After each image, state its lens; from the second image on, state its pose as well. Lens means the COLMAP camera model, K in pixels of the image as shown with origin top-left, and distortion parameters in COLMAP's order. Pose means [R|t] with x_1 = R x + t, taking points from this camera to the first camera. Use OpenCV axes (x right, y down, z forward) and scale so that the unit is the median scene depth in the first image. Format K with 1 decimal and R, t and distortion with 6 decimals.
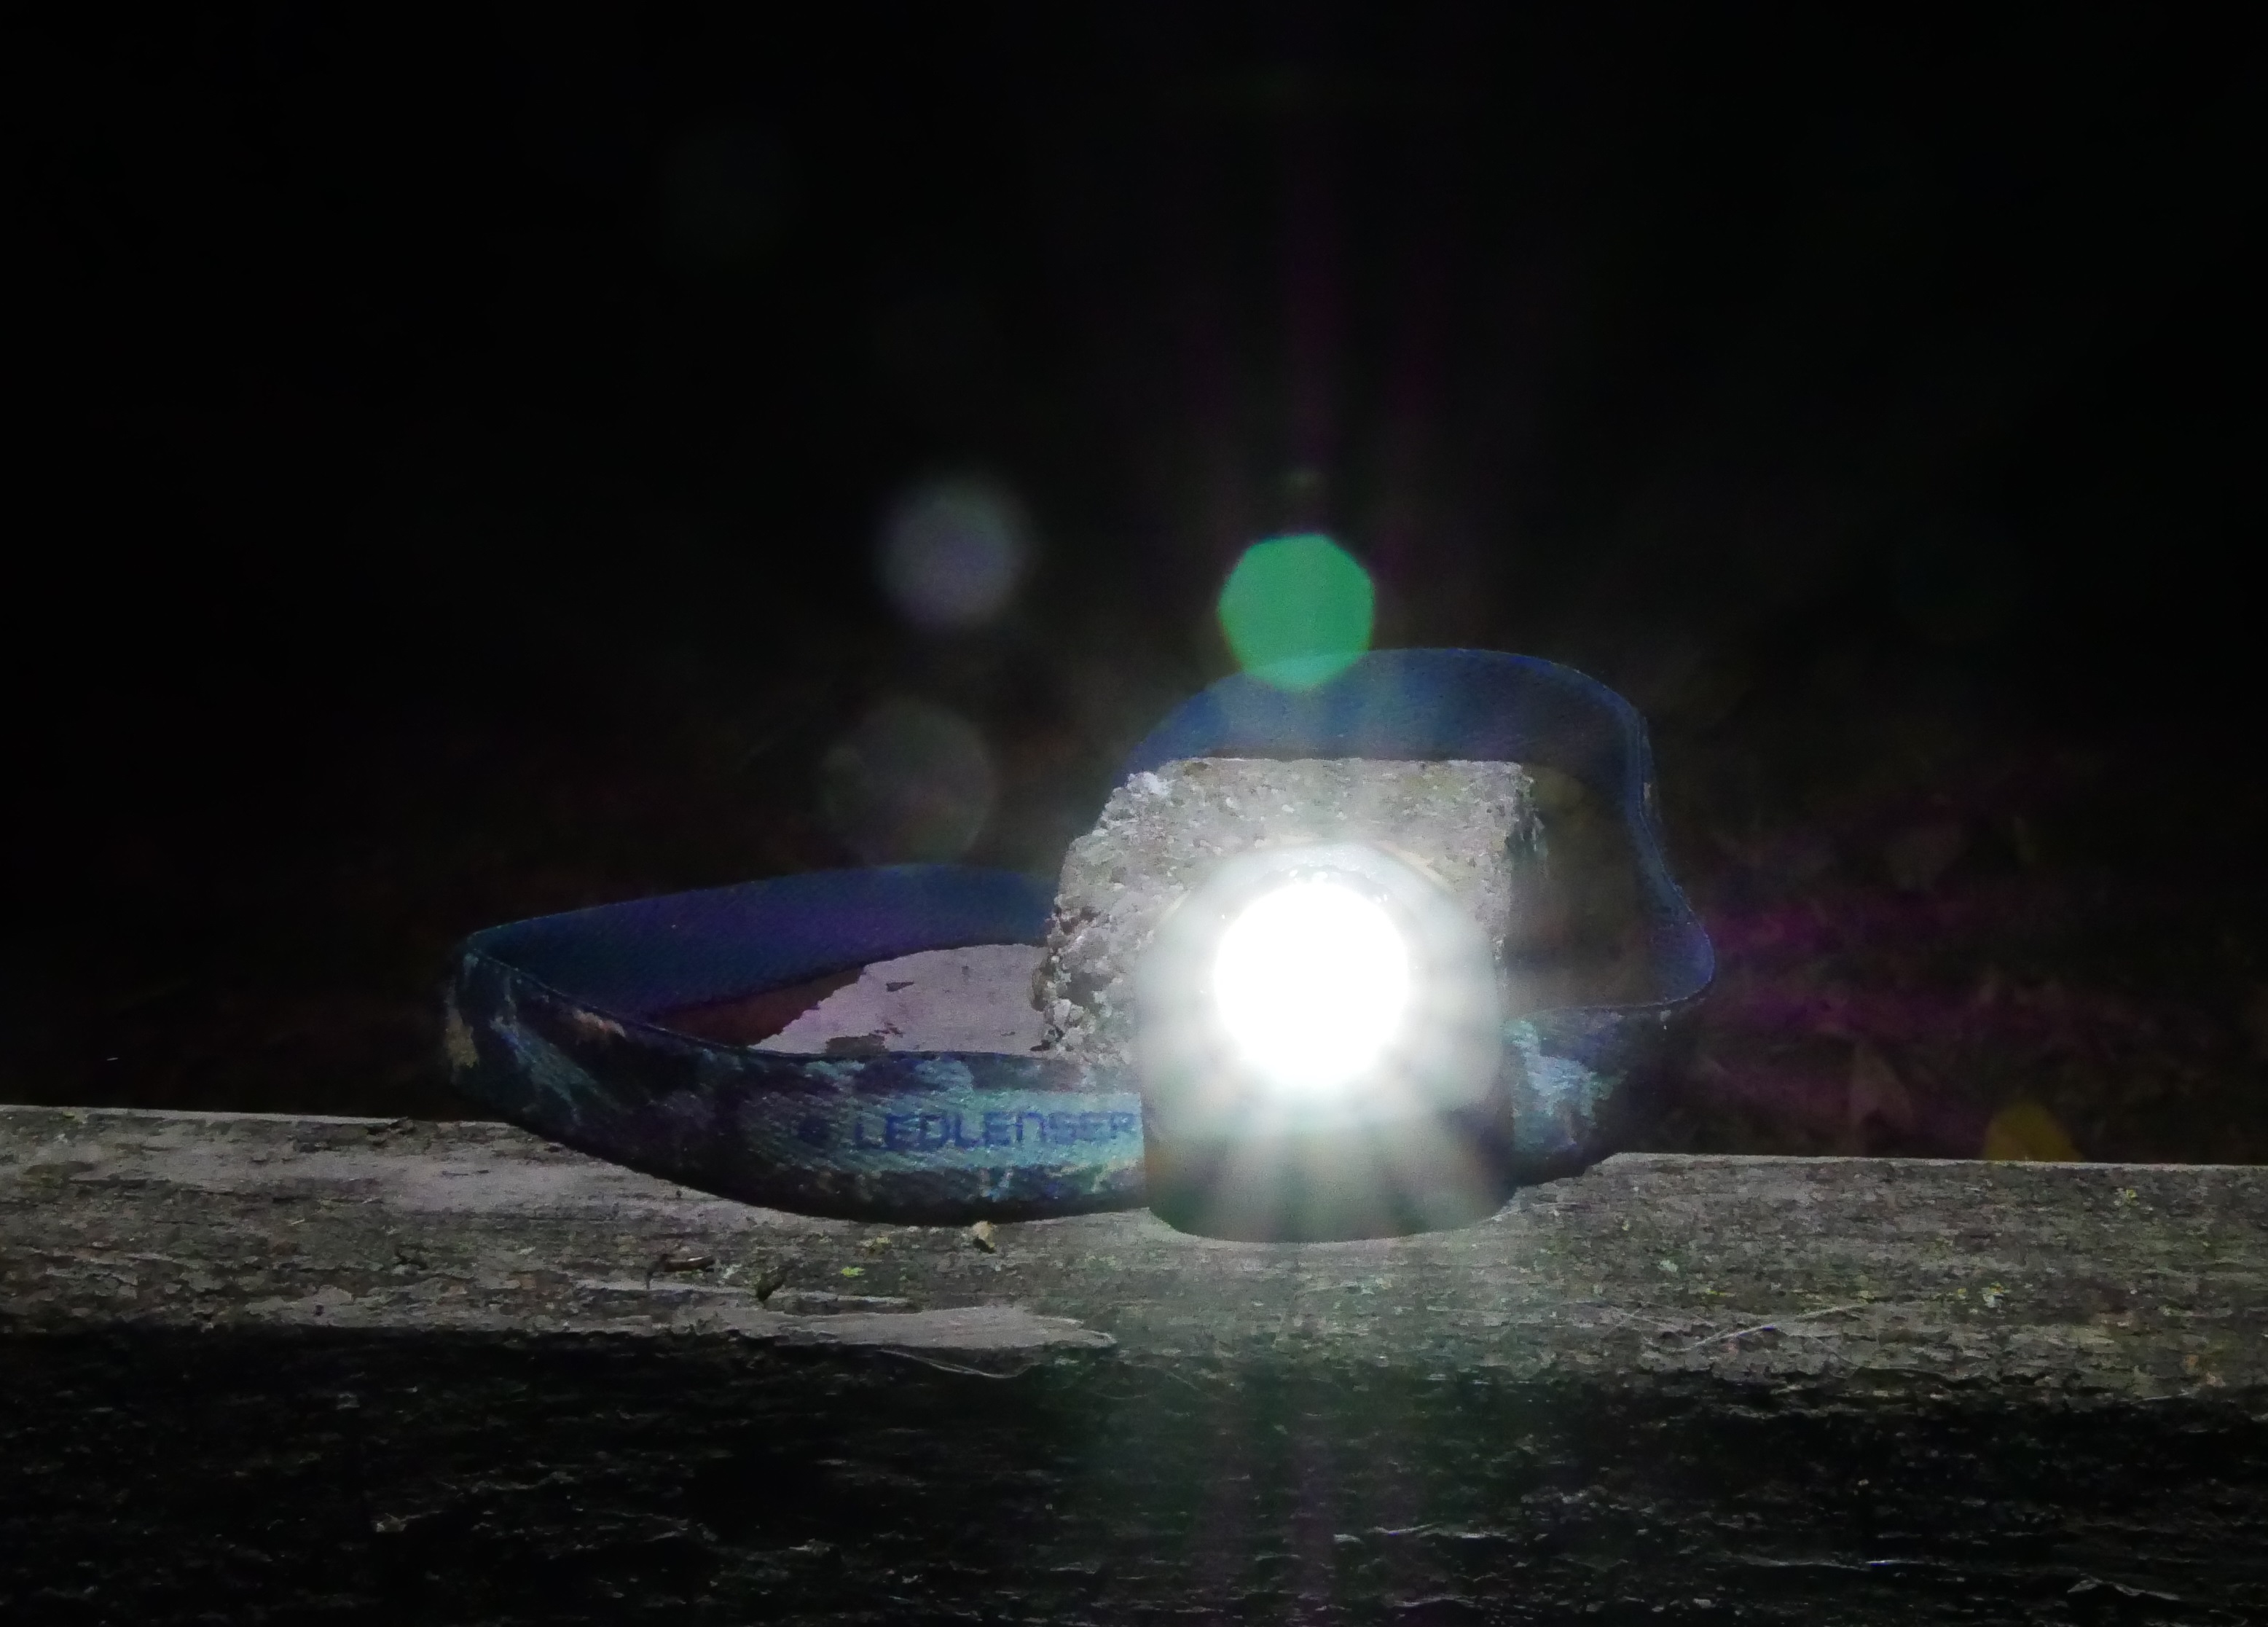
lens RADIAL K [[2240.9, 0, 1136.5], [0, 2240.9, 837.7], [0, 0, 1]] dist [0.031869, -0.034812]
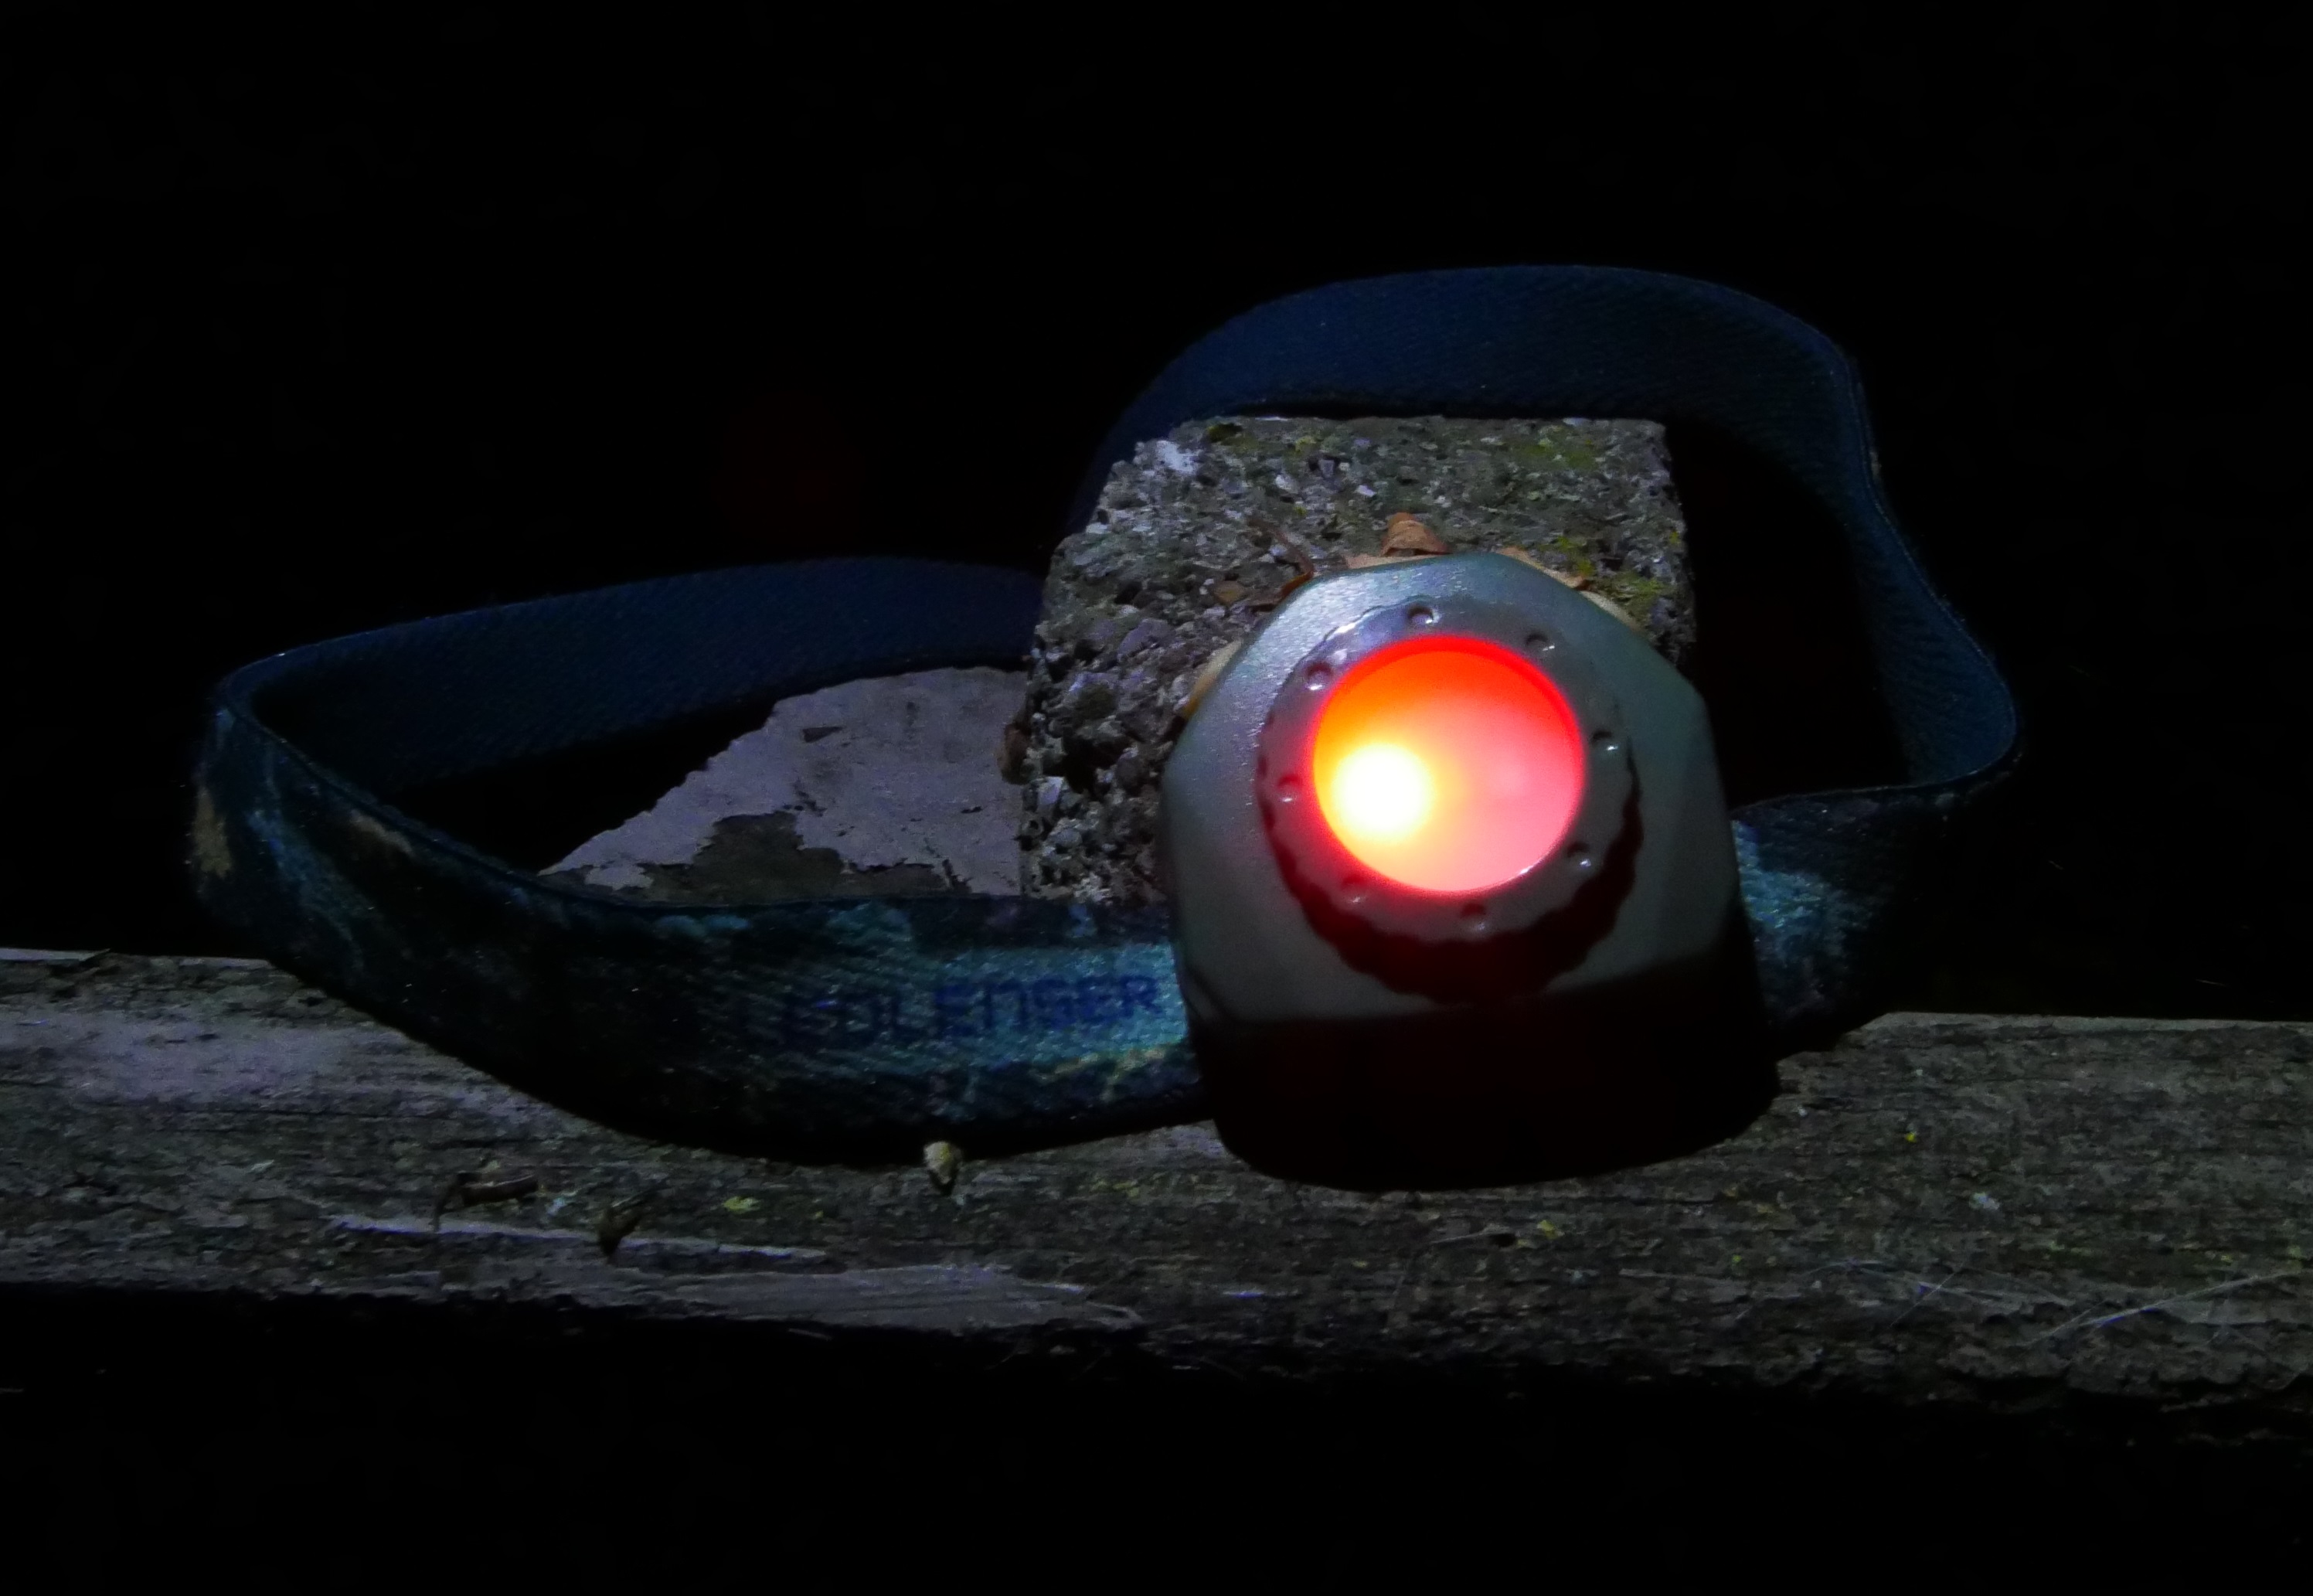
lens RADIAL K [[2710.8, 0, 1129.9], [0, 2710.8, 798.4], [0, 0, 1]] dist [-0.026217, 0.000000]
pose [[0.999978, -0.005869, 0.003088, -0.013445], [0.005512, 0.994449, 0.105073, -0.009895], [-0.003687, -0.105054, 0.994460, 0.214519]]
